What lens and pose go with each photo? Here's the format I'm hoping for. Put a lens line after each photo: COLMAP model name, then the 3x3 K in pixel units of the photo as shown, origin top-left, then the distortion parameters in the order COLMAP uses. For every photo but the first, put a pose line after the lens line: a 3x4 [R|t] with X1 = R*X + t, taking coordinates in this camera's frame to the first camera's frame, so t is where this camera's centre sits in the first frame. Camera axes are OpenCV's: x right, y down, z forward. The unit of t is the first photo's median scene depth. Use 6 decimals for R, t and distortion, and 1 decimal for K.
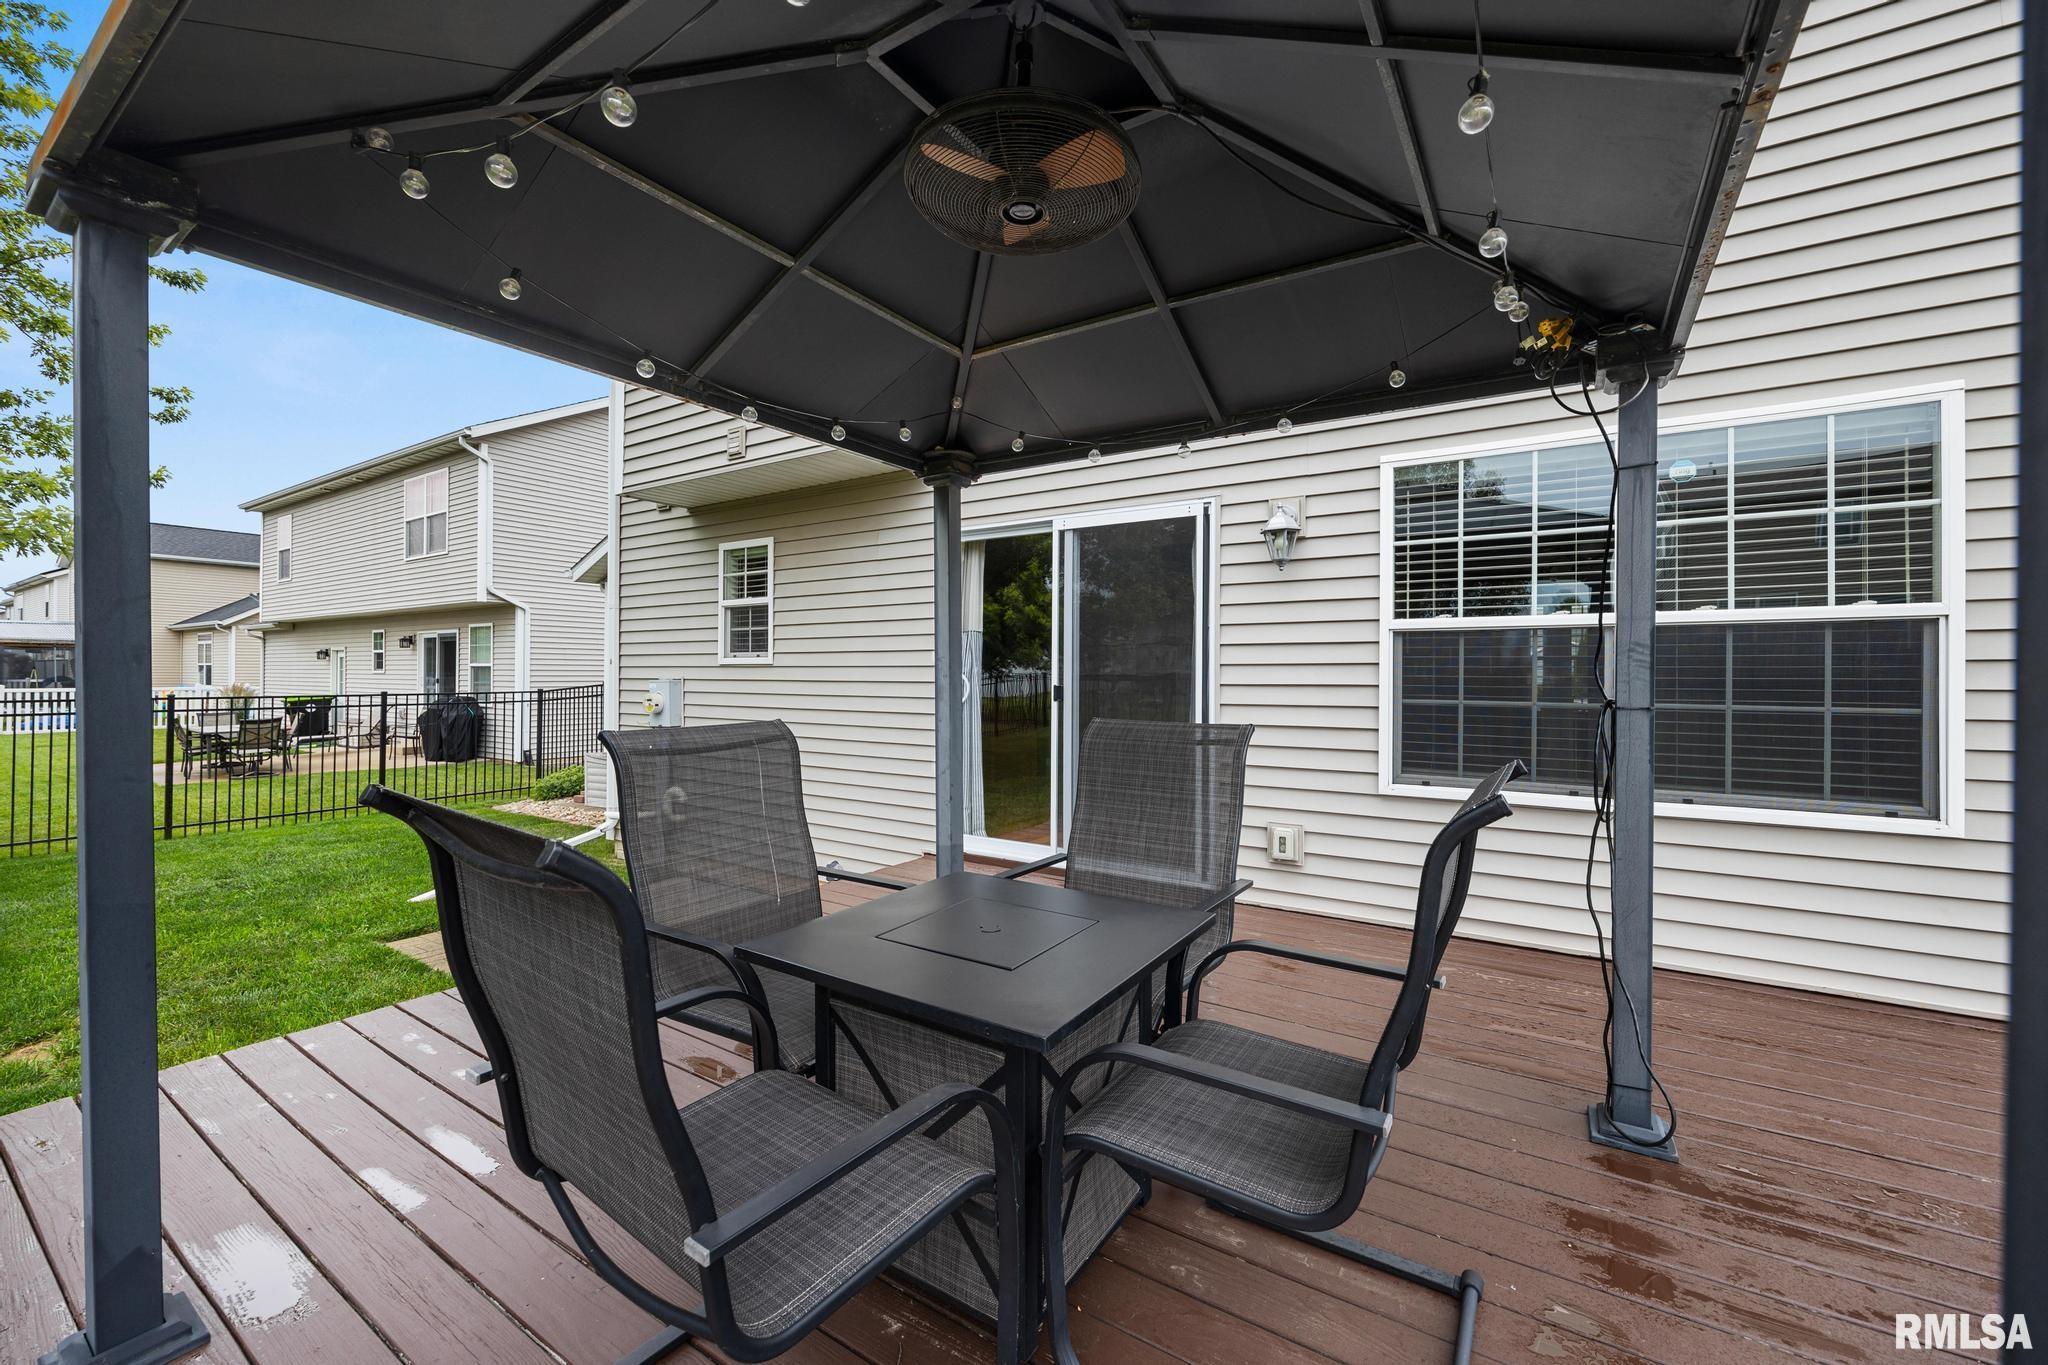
lens RADIAL K [[815.7, 0, 1038.2], [0, 815.7, 677.6], [0, 0, 1]] dist [-0.002669, -0.000054]
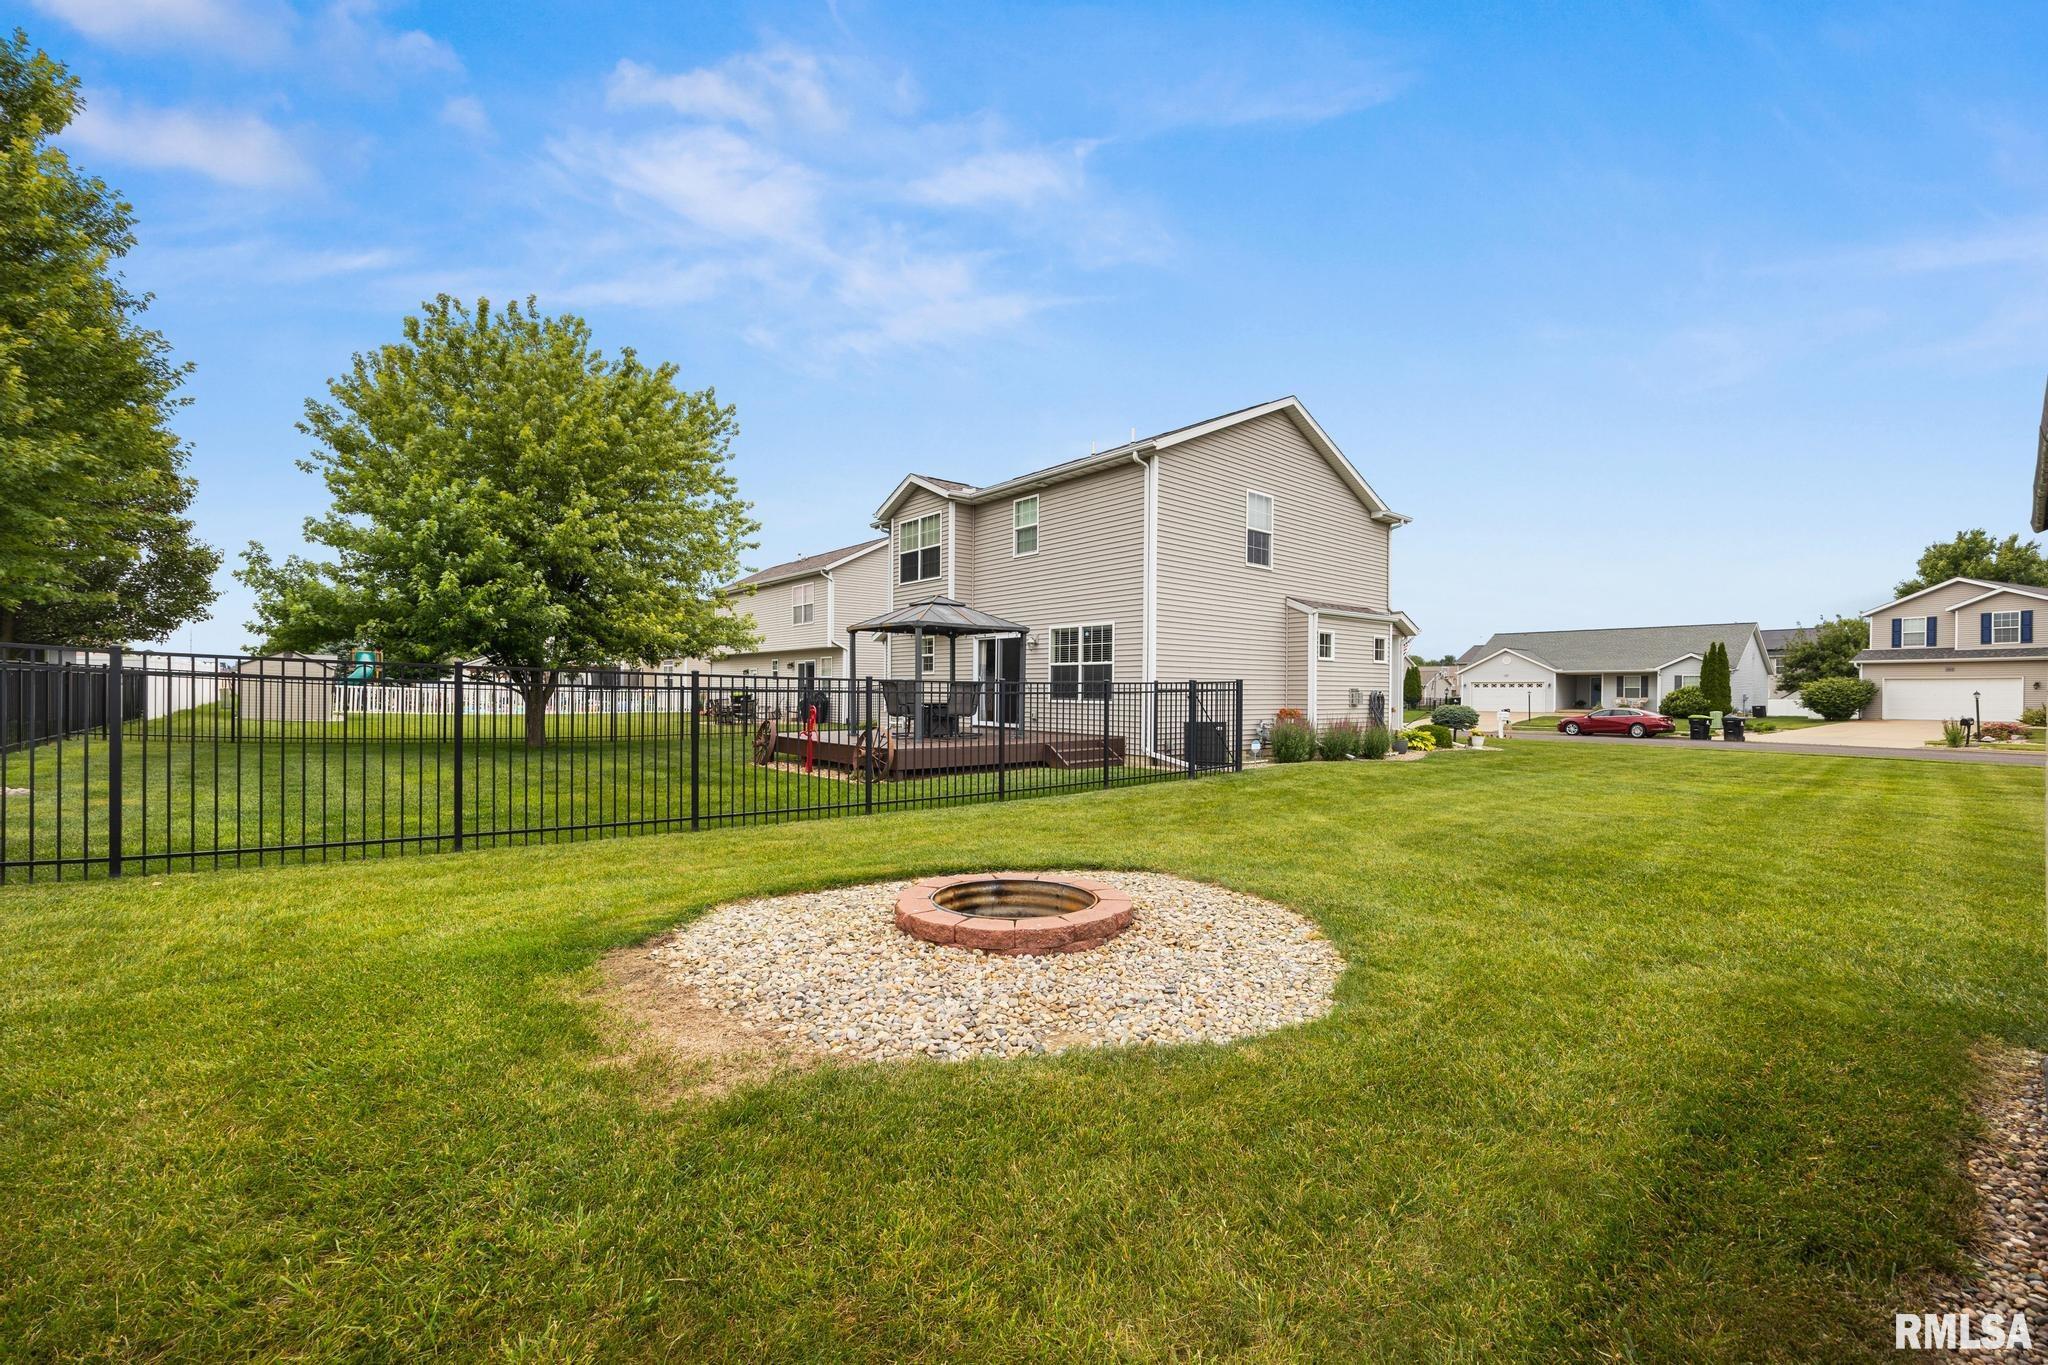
lens RADIAL K [[815.7, 0, 1038.2], [0, 815.7, 677.6], [0, 0, 1]] dist [-0.002669, -0.000054]
pose [[0.960299, 0.000678, -0.278972, 0.993467], [-0.006671, 0.999767, -0.020533, 0.061292], [0.278893, 0.021579, 0.960080, -2.038329]]
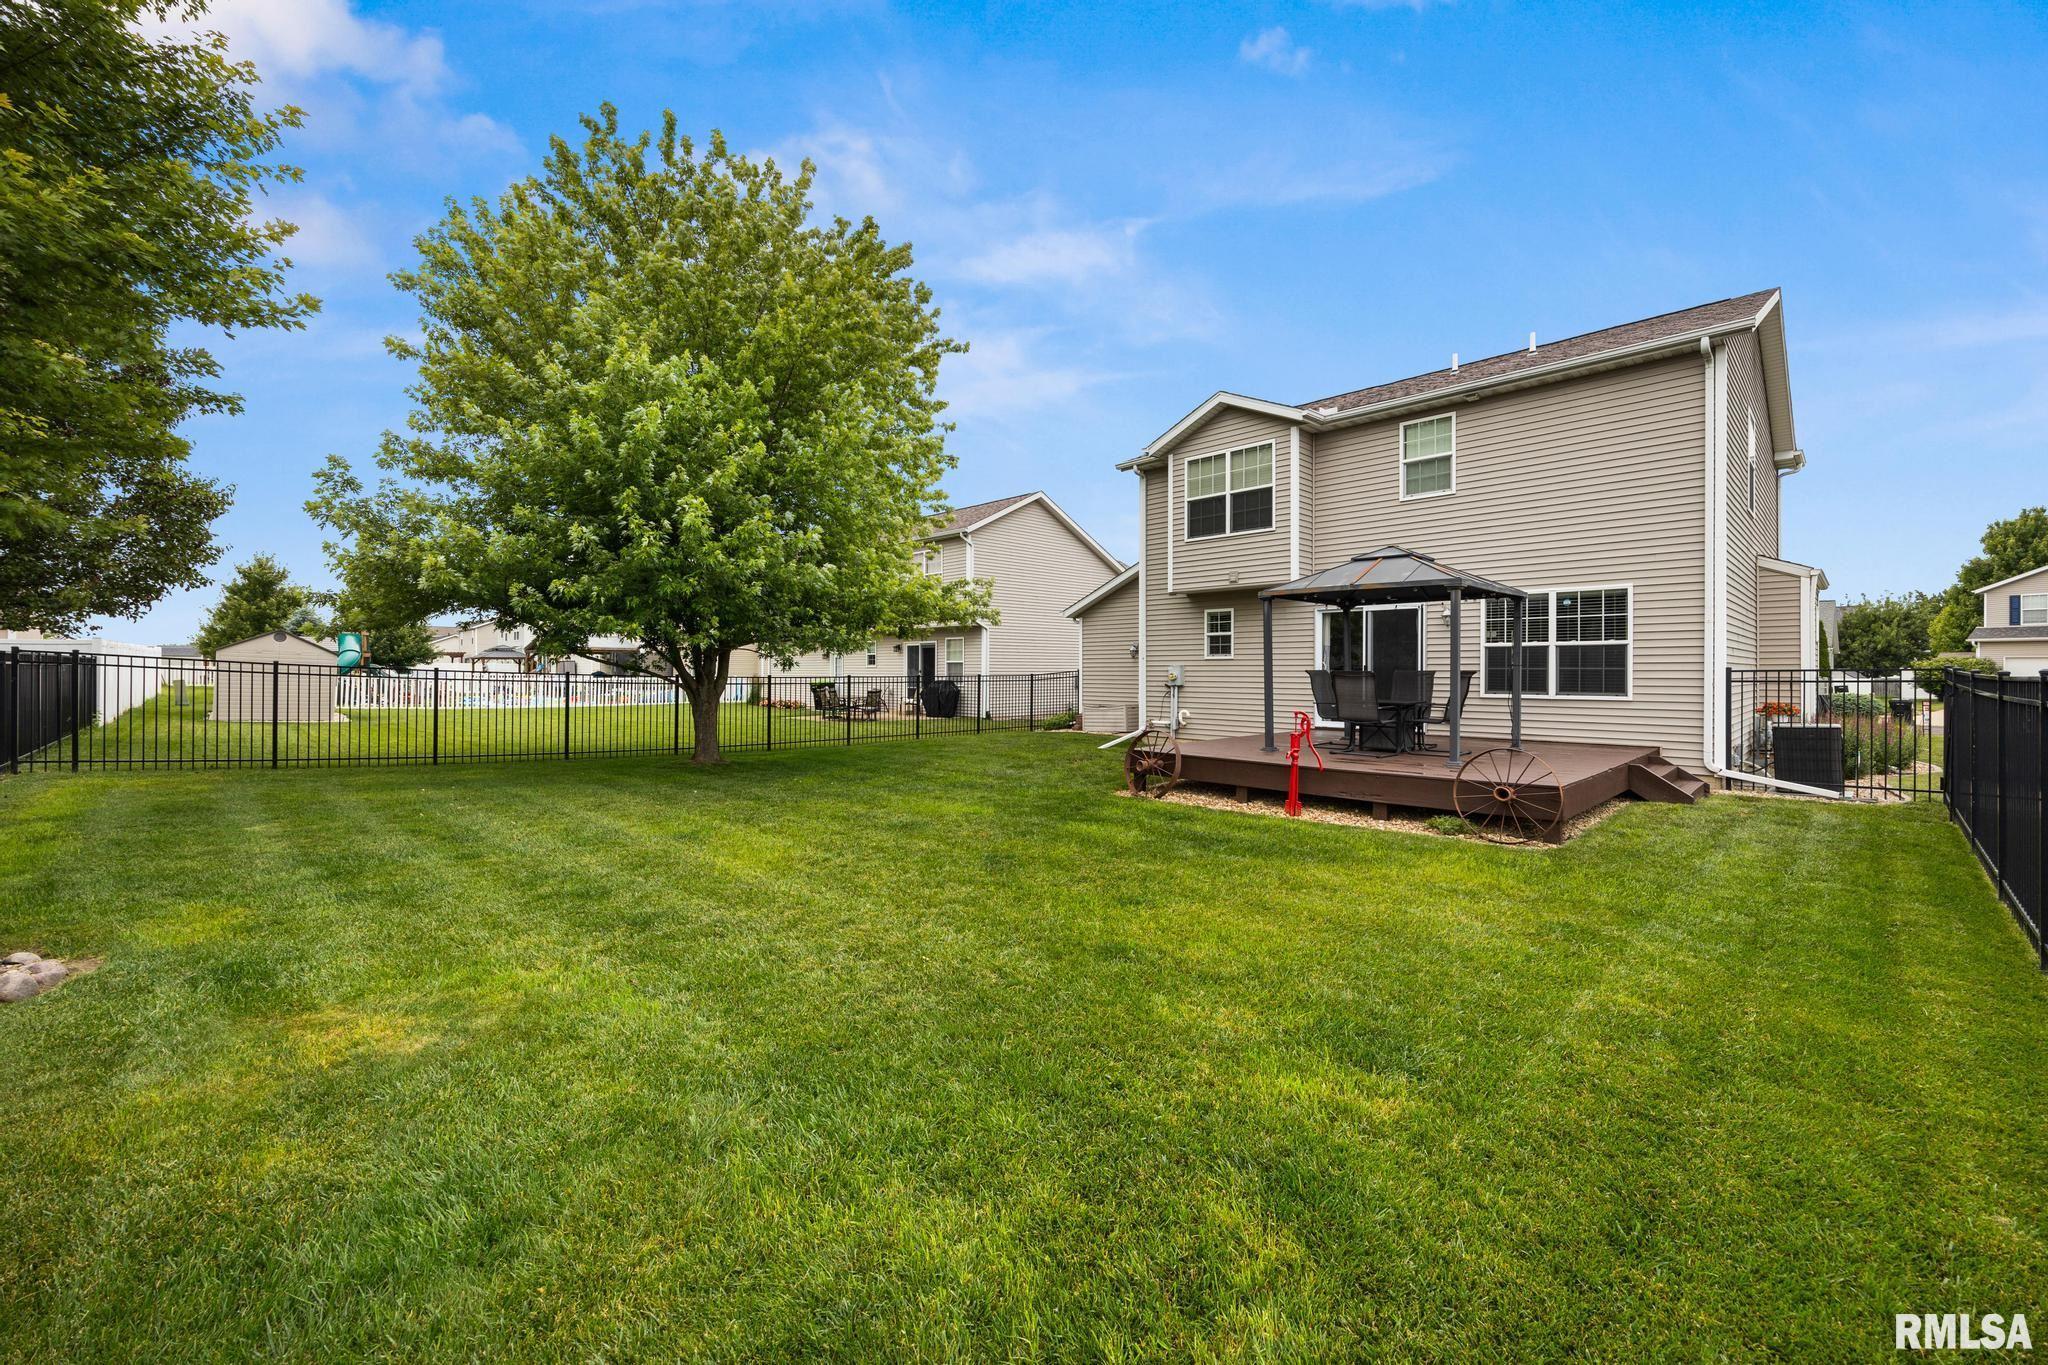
lens RADIAL K [[815.7, 0, 1038.2], [0, 815.7, 677.6], [0, 0, 1]] dist [-0.002669, -0.000054]
pose [[0.977946, 0.000627, -0.208859, -0.388084], [-0.000425, 0.999999, 0.001011, 0.038580], [0.208859, -0.000900, 0.977945, -1.577288]]
